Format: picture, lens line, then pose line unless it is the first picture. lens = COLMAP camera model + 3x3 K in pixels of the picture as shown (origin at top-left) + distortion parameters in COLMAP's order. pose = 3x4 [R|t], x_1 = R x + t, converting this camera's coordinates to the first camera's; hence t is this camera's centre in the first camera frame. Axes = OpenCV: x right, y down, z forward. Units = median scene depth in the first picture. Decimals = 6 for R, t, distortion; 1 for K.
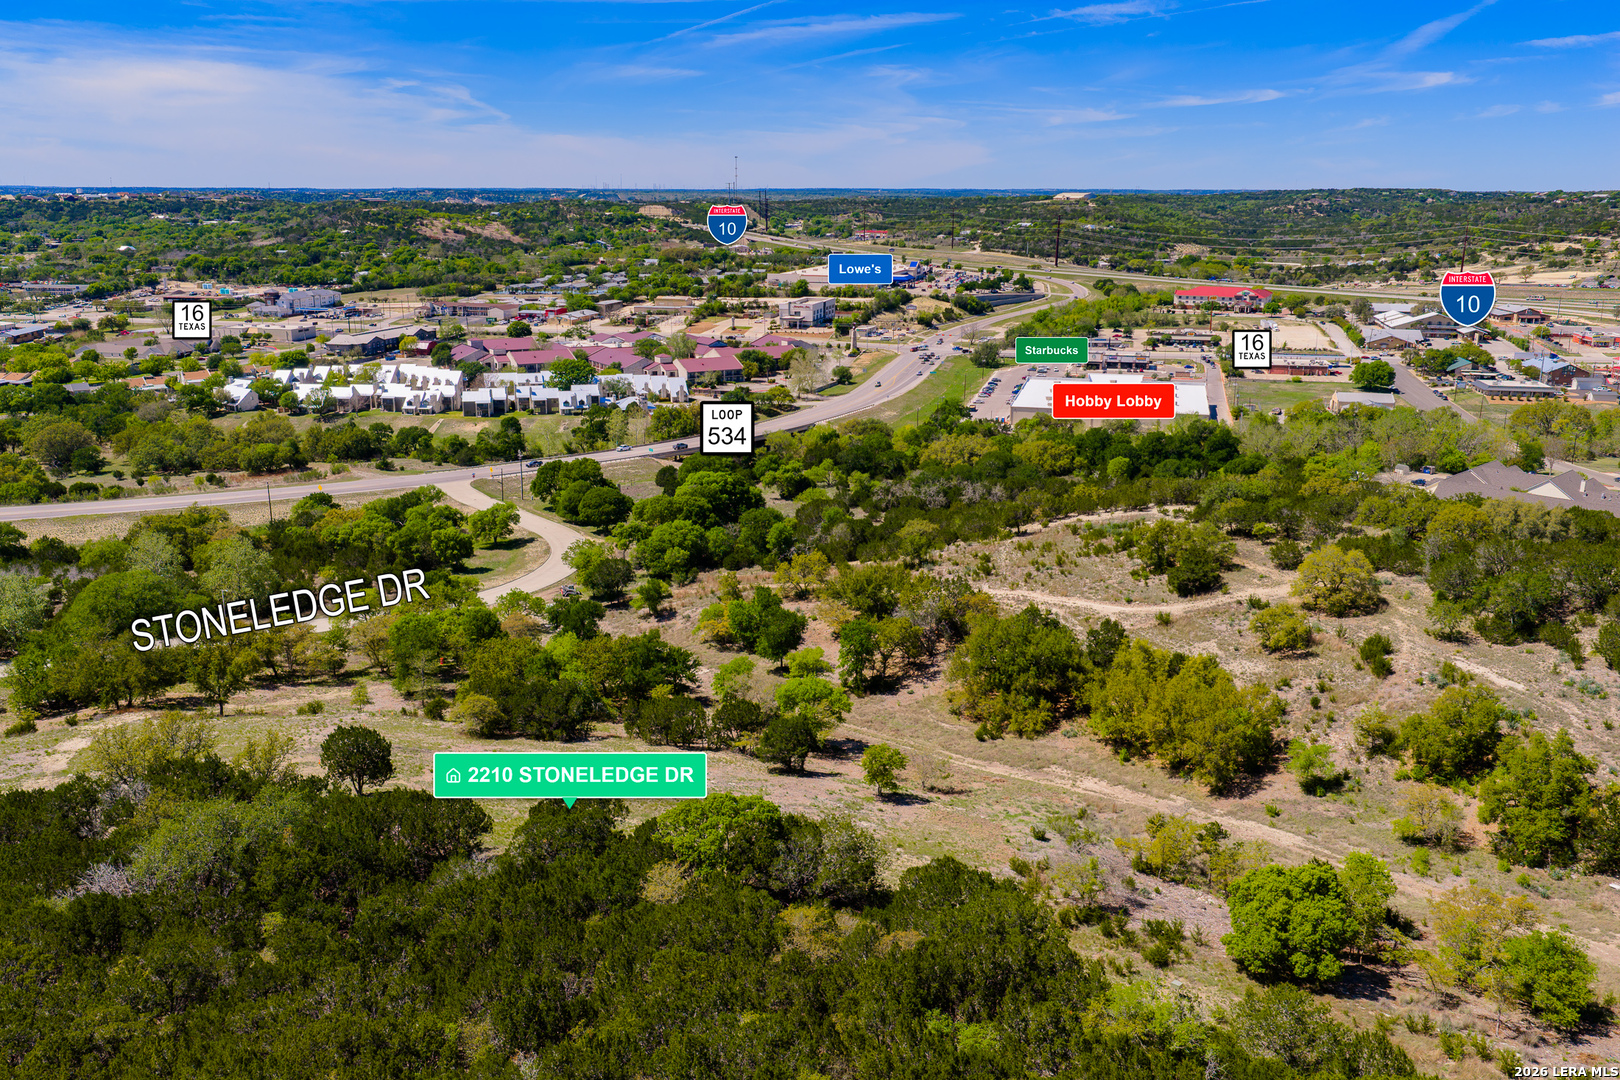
lens RADIAL K [[1328.9, 0, 808.8], [0, 1328.9, 543.1], [0, 0, 1]] dist [0.011273, -0.024242]
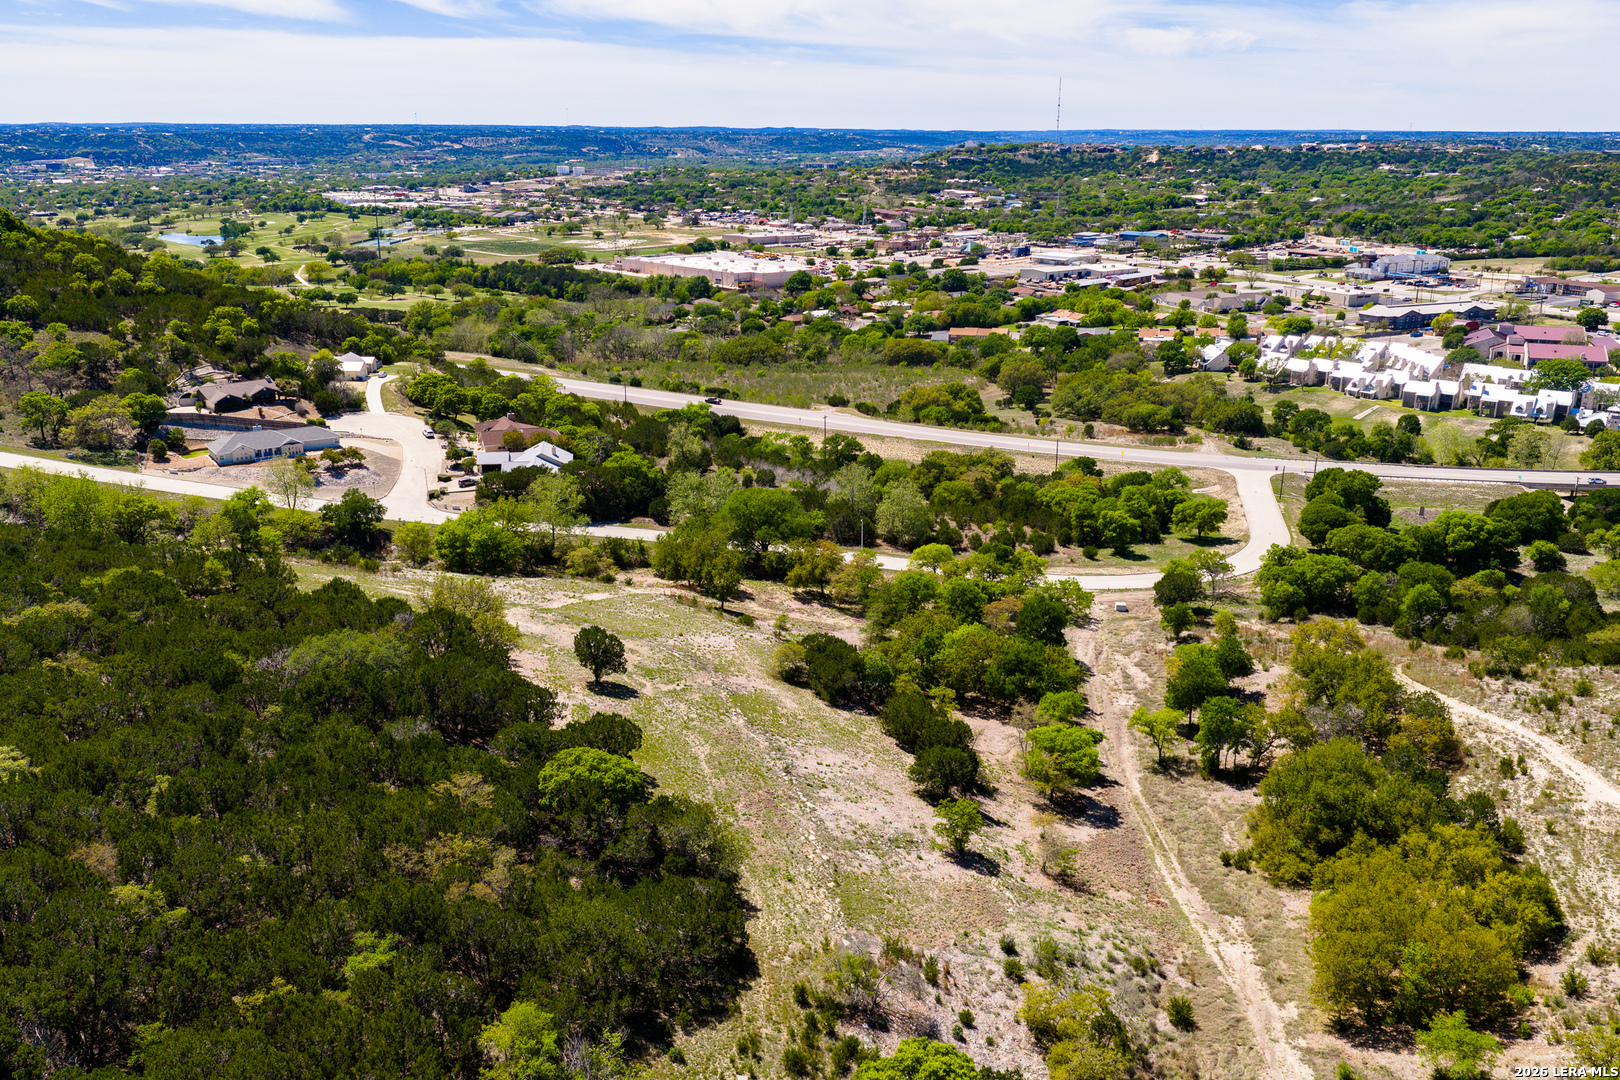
lens RADIAL K [[1328.9, 0, 808.8], [0, 1328.9, 543.1], [0, 0, 1]] dist [0.011273, -0.024242]
pose [[0.629234, 0.224280, -0.744152, 0.171027], [-0.194548, 0.972430, 0.128576, -0.035241], [0.752473, 0.063869, 0.655519, 0.064453]]
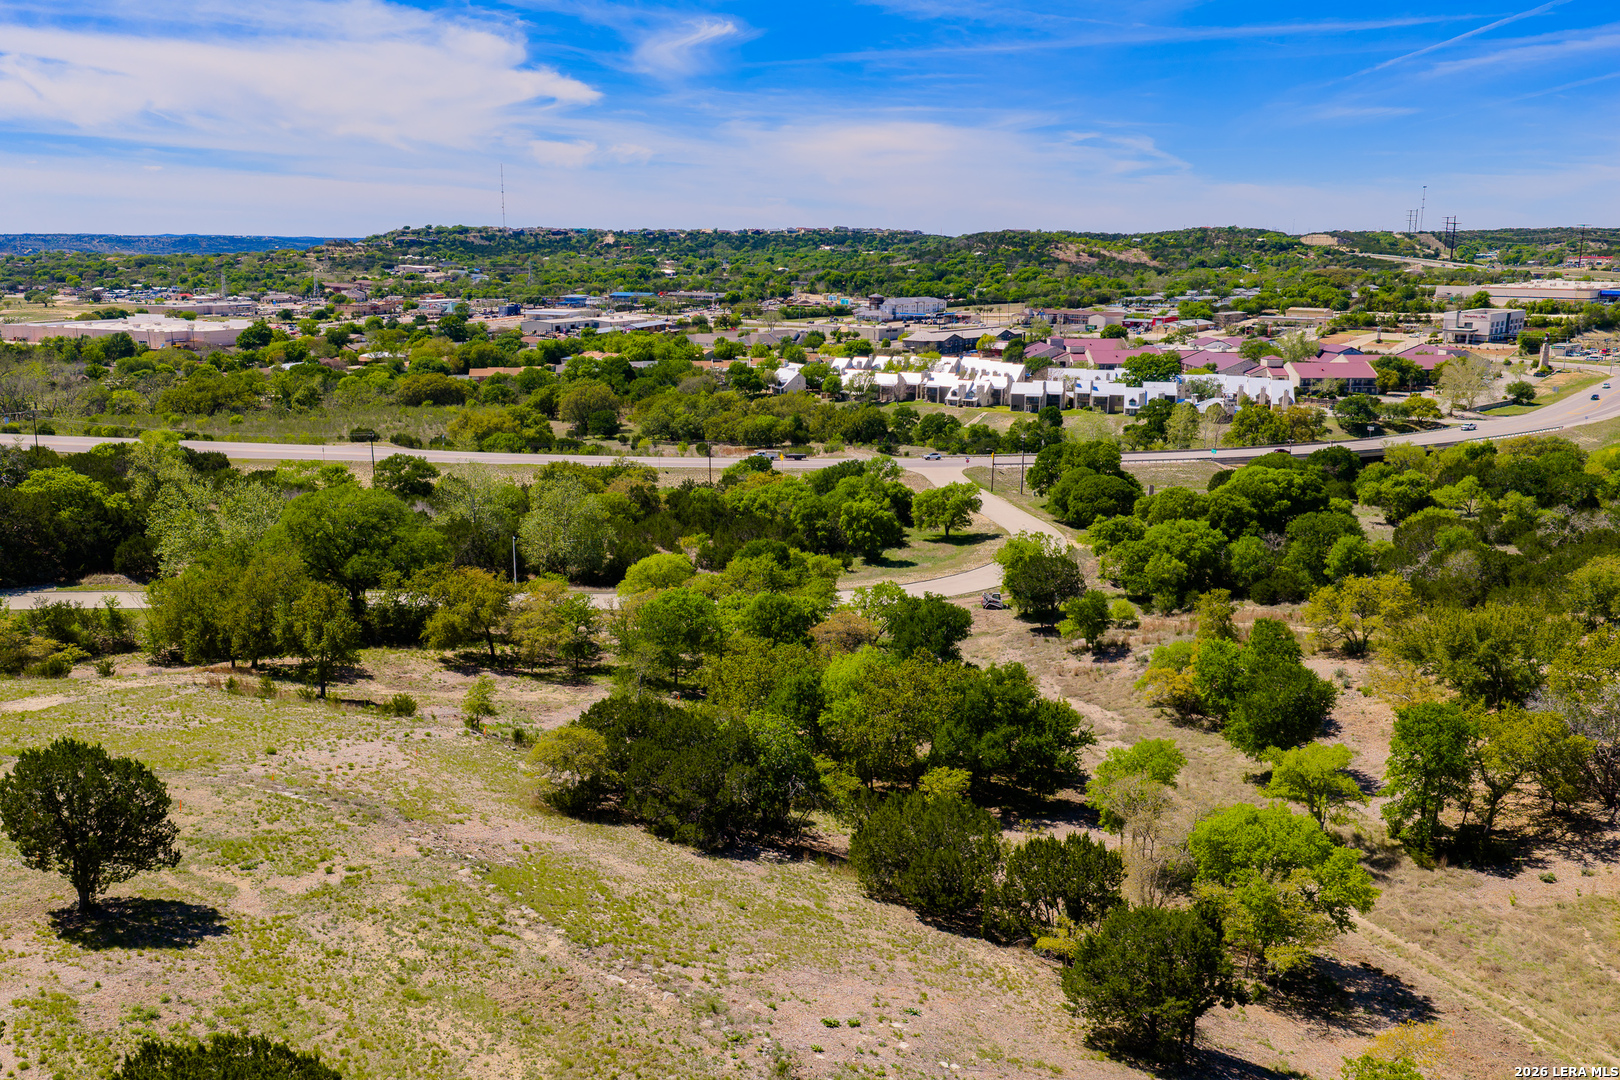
lens RADIAL K [[1328.9, 0, 808.8], [0, 1328.9, 543.1], [0, 0, 1]] dist [0.011273, -0.024242]
pose [[0.887524, 0.096223, -0.450603, 0.015603], [-0.112898, 0.993554, -0.010203, 0.010660], [0.446717, 0.059927, 0.892666, 0.160226]]
